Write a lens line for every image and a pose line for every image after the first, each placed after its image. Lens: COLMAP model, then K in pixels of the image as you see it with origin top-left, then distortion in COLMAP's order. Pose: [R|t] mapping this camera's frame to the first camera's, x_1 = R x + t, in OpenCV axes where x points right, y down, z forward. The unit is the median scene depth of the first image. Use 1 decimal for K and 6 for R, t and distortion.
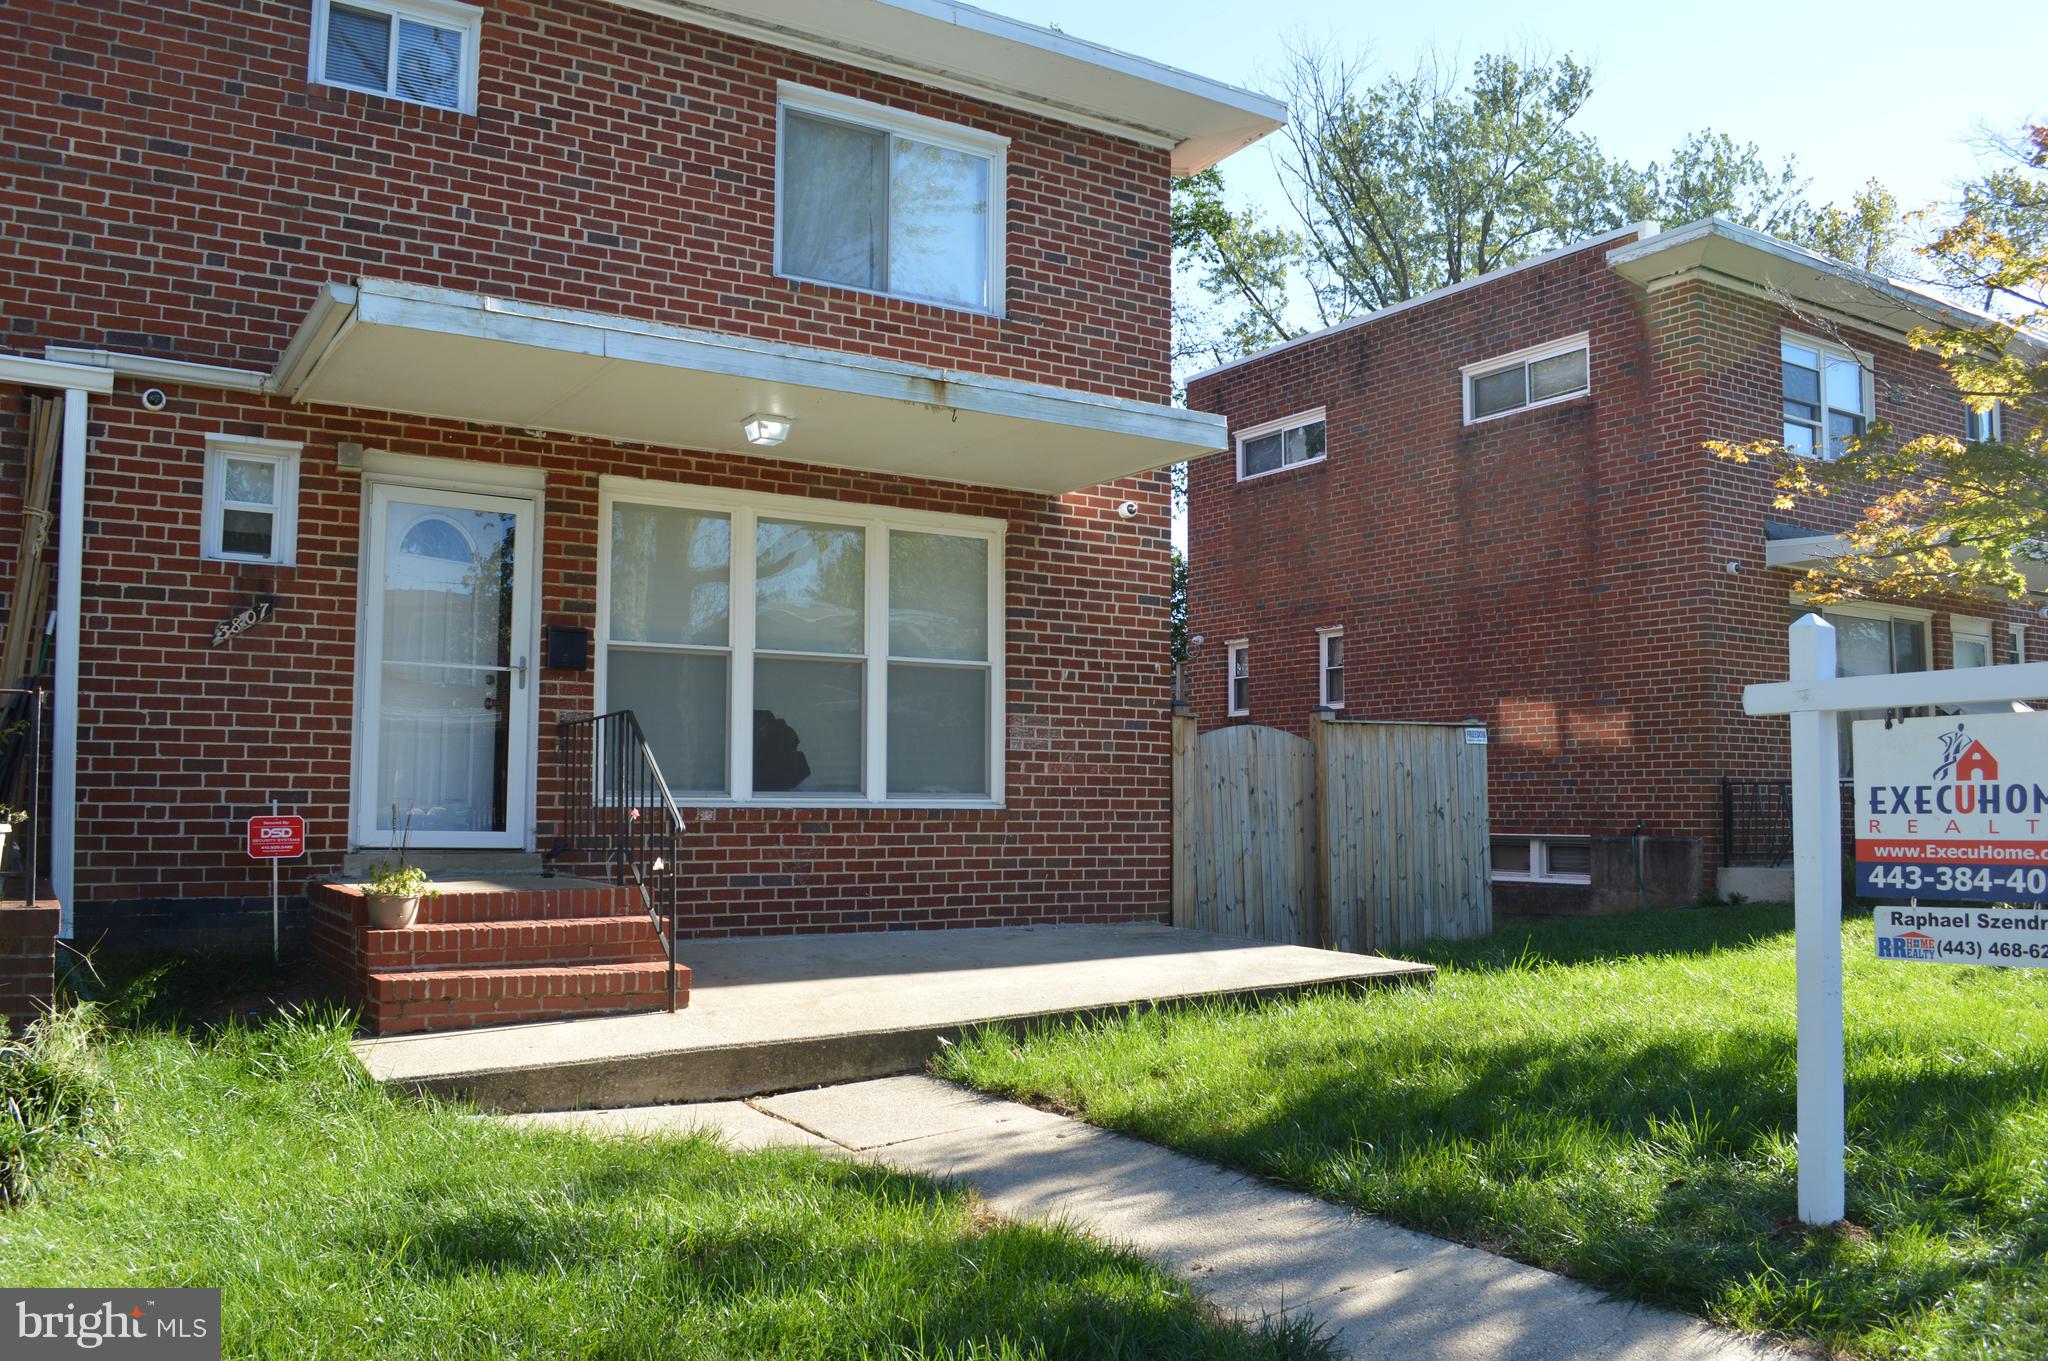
lens RADIAL K [[1621.5, 0, 1024.0], [0, 1621.5, 680.6], [0, 0, 1]] dist [-0.090389, 0.005576]
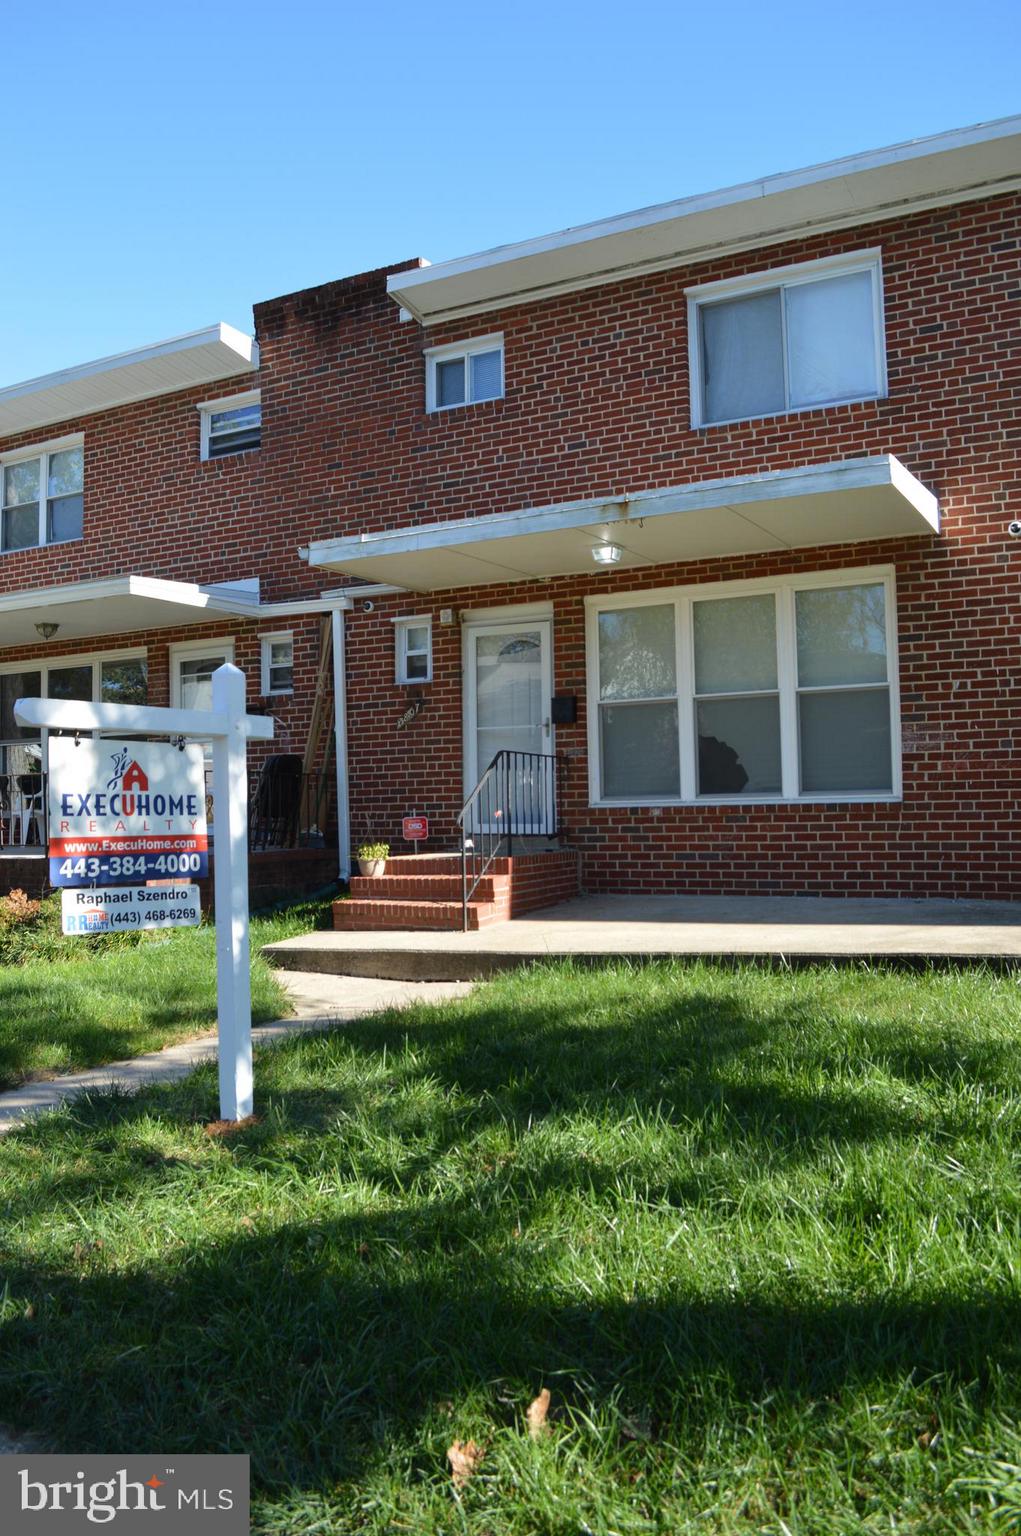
lens RADIAL K [[1216.1, 0, 510.8], [0, 1216.1, 759.6], [0, 0, 1]] dist [-0.090389, 0.005576]
pose [[0.476318, -0.048510, -0.877934, 0.732425], [0.087762, 0.996114, -0.007425, 0.032788], [0.874882, -0.073513, 0.478725, 0.358302]]
